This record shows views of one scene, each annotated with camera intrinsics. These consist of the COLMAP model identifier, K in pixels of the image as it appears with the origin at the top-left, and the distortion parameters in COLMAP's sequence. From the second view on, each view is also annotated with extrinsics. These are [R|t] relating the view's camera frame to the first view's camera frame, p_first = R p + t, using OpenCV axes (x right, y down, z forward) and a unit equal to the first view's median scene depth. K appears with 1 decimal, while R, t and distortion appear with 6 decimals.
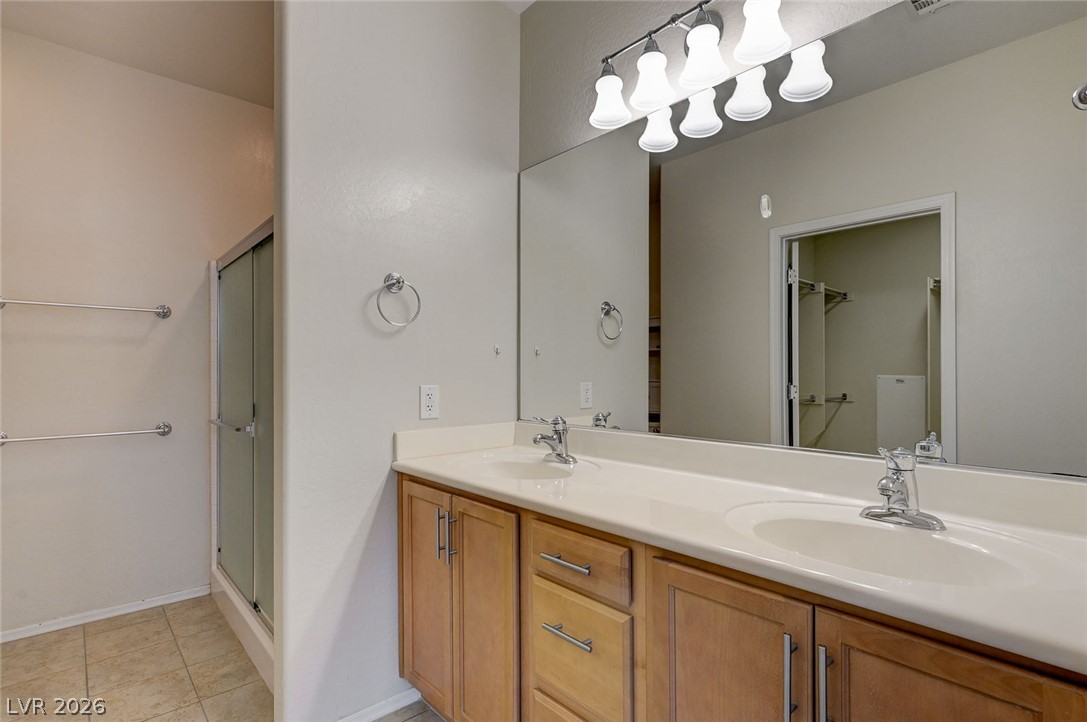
lens RADIAL K [[489.1, 0, 545.2], [0, 489.1, 375.7], [0, 0, 1]] dist [-0.000279, 0.000126]
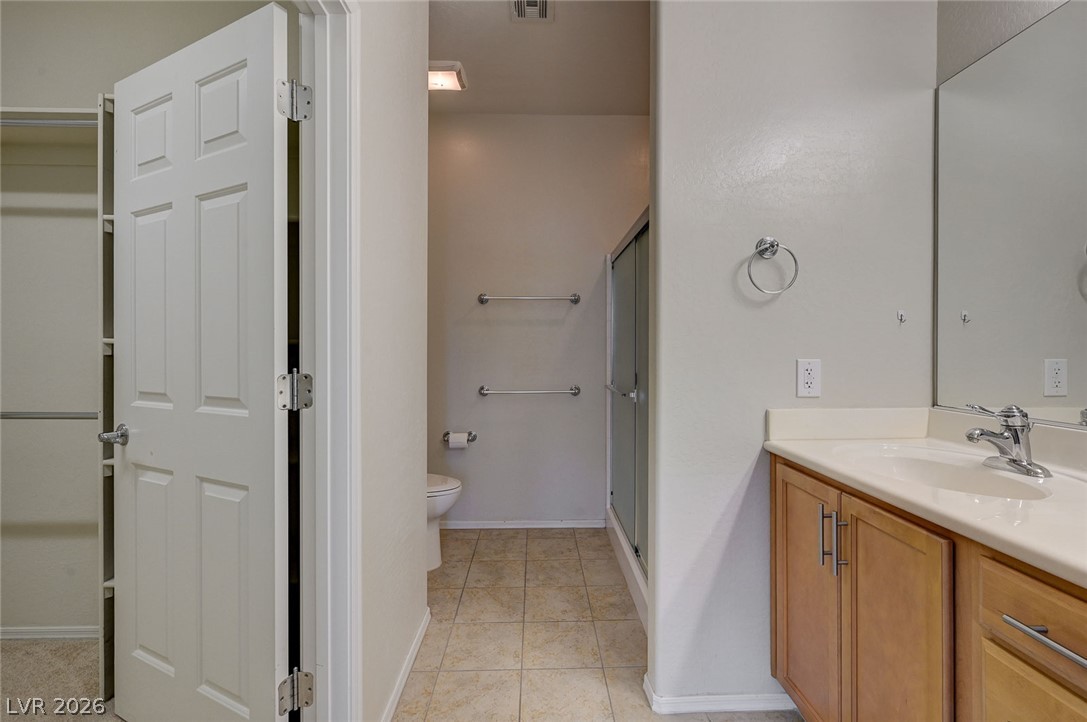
lens RADIAL K [[456.2, 0, 547.5], [0, 456.2, 354.2], [0, 0, 1]] dist [-0.001957, -0.000187]
pose [[0.736671, 0.006279, -0.676222, -0.032715], [-0.000190, 0.999959, 0.009078, 0.003753], [0.676251, -0.006559, 0.736642, 0.088654]]
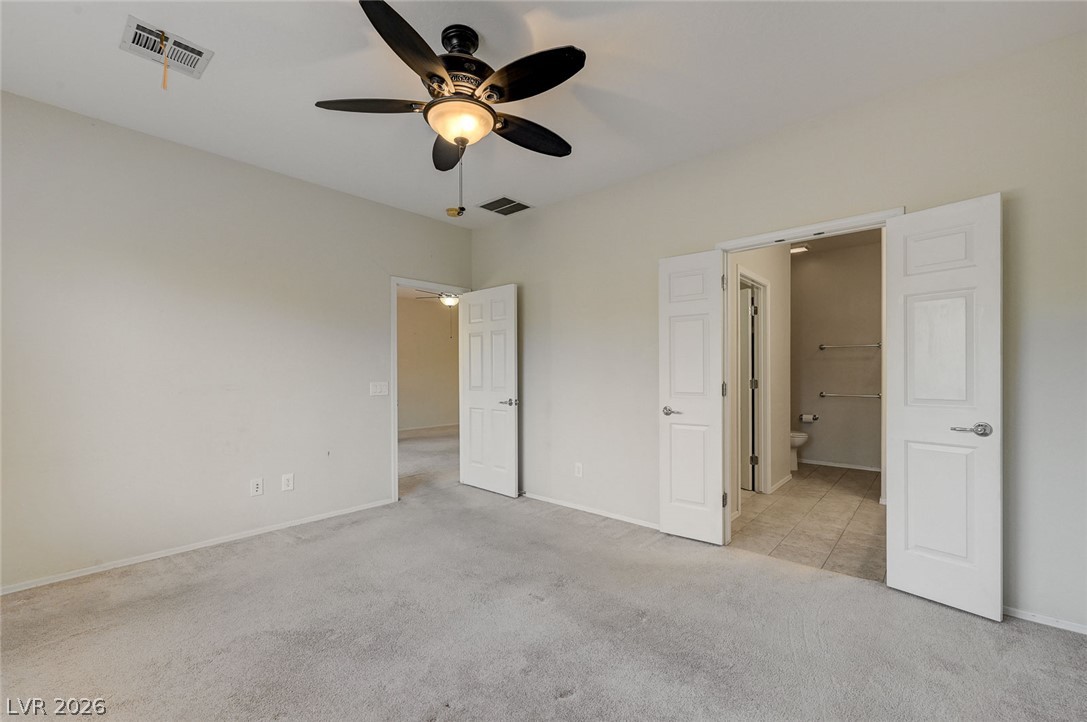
lens RADIAL K [[456.2, 0, 547.5], [0, 456.2, 354.2], [0, 0, 1]] dist [-0.001957, -0.000187]
pose [[0.078220, -0.028989, -0.996515, 1.385366], [-0.009279, 0.999513, -0.029804, -0.015772], [0.996893, 0.011578, 0.077913, -0.812319]]
